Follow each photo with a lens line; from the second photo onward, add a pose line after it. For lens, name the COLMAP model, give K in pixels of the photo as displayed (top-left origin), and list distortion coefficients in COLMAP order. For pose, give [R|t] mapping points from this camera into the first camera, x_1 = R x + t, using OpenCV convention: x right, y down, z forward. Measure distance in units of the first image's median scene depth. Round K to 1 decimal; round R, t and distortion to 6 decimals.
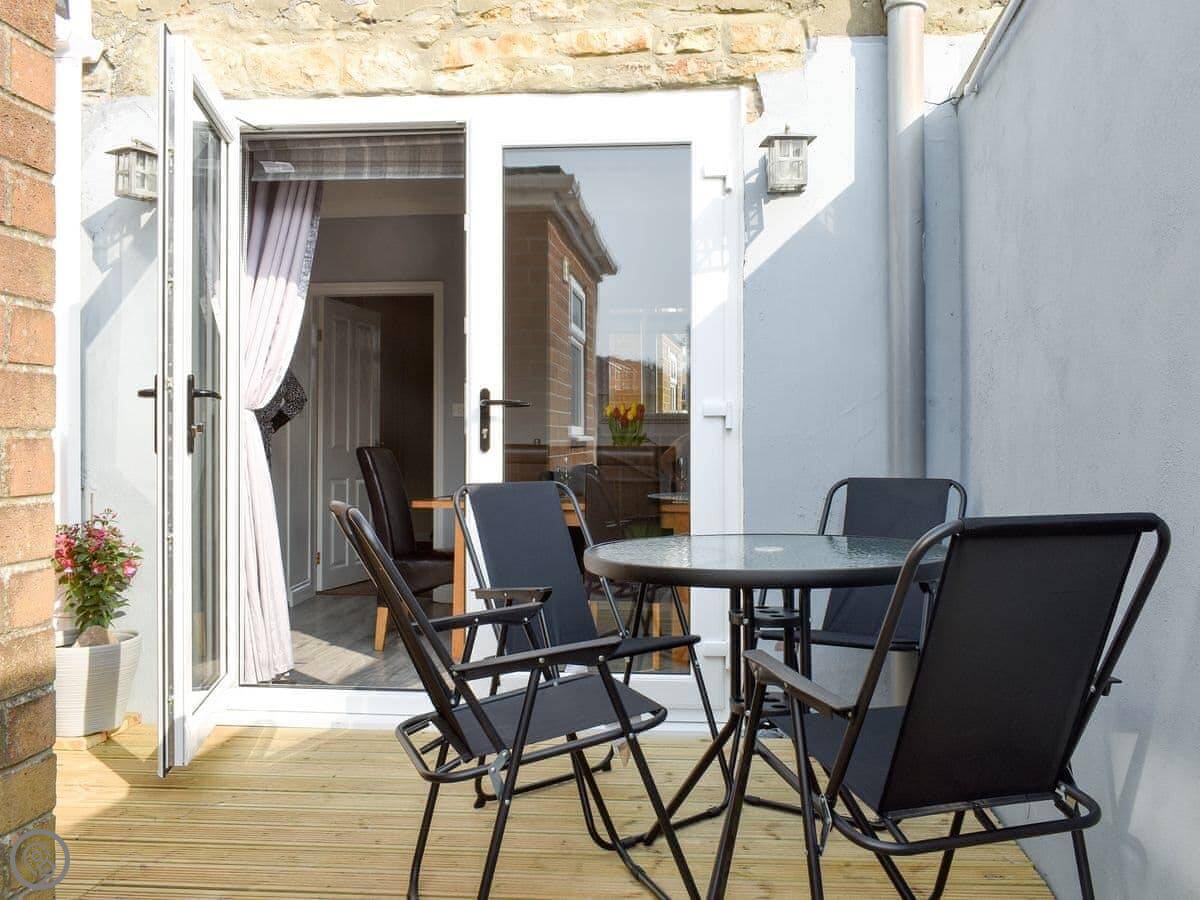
lens RADIAL K [[1043.1, 0, 601.7], [0, 1043.1, 442.1], [0, 0, 1]] dist [-0.028384, 0.020104]
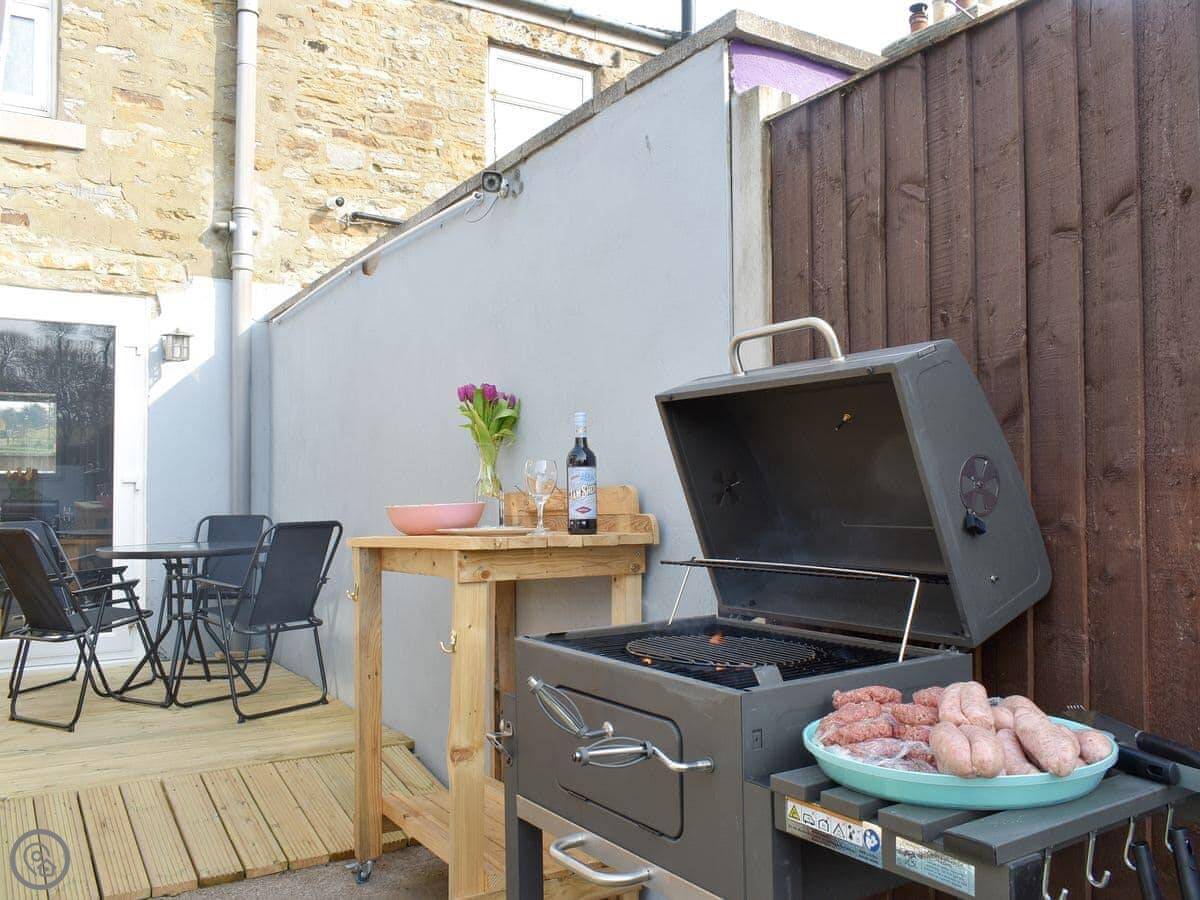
lens RADIAL K [[1012.8, 0, 600.1], [0, 1012.8, 447.3], [0, 0, 1]] dist [0.016175, -0.002264]
pose [[0.785902, 0.019299, 0.618050, -0.330359], [0.005152, 0.999274, -0.037754, -0.015299], [-0.618330, 0.032855, 0.785231, -0.845195]]
